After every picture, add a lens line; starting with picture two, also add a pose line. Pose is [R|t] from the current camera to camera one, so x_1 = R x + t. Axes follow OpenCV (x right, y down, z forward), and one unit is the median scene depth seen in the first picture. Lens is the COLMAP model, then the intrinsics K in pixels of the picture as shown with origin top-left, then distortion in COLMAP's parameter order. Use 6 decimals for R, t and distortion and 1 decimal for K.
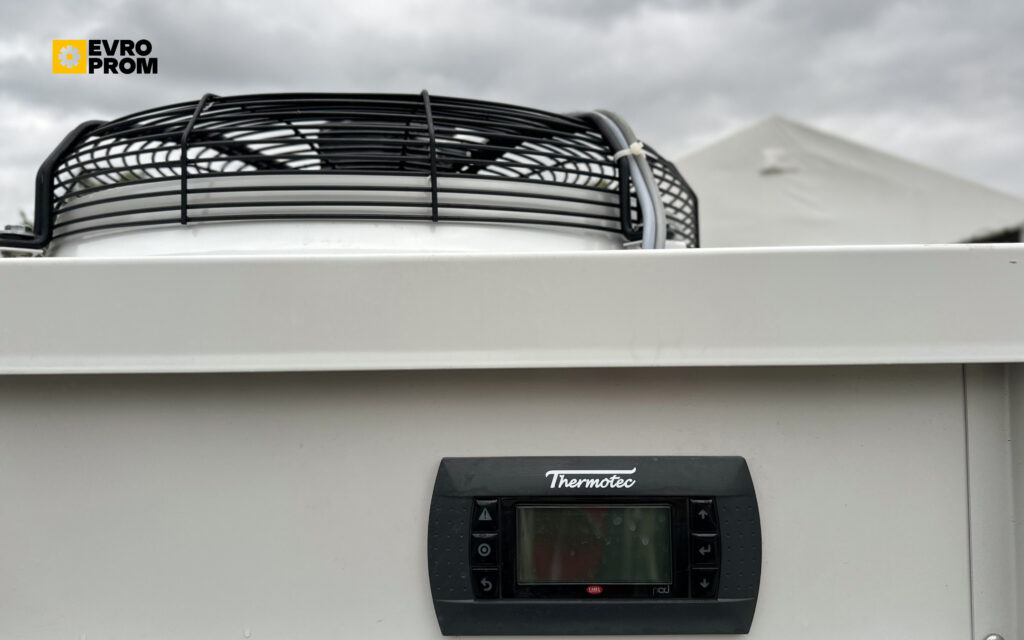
lens RADIAL K [[784.0, 0, 507.8], [0, 784.0, 272.5], [0, 0, 1]] dist [0.057570, -0.007176]
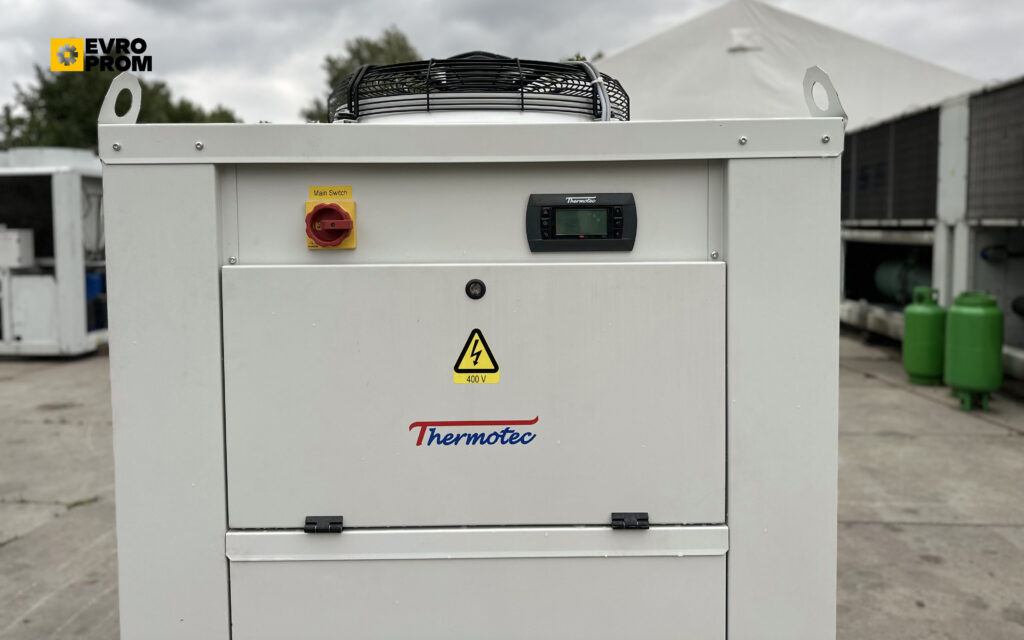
lens RADIAL K [[784.0, 0, 507.8], [0, 784.0, 272.5], [0, 0, 1]] dist [0.057570, -0.007176]
pose [[0.999384, -0.003947, 0.034868, -0.227217], [-0.001441, 0.988199, 0.153169, 0.065127], [-0.035062, -0.153125, 0.987585, -1.616916]]
